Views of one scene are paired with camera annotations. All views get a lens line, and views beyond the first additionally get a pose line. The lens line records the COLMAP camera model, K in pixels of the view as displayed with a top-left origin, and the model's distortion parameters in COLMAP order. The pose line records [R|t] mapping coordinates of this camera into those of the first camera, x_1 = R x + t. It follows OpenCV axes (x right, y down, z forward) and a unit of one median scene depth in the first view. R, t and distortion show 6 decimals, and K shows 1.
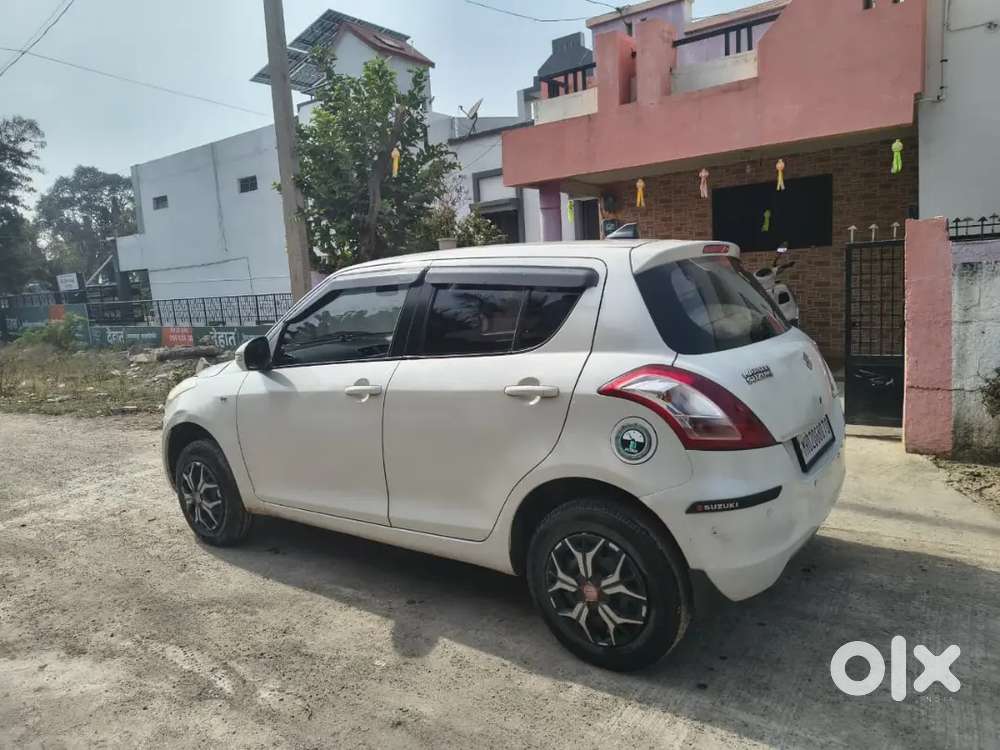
lens RADIAL K [[692.5, 0, 501.0], [0, 692.5, 340.8], [0, 0, 1]] dist [0.049333, -0.047964]
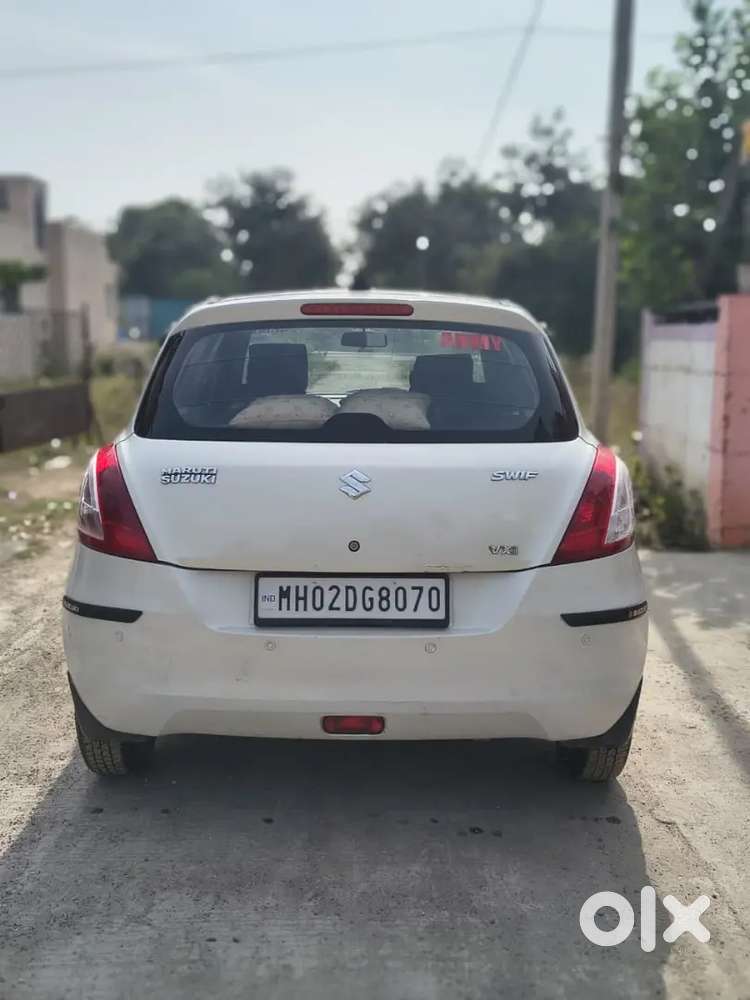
lens RADIAL K [[1009.2, 0, 368.4], [0, 1009.2, 499.4], [0, 0, 1]] dist [0.027066, 0.000000]
pose [[0.594993, 0.193987, -0.779969, 1.355408], [-0.128590, 0.980911, 0.145870, -0.113178], [0.793378, 0.013504, 0.608580, 0.477322]]
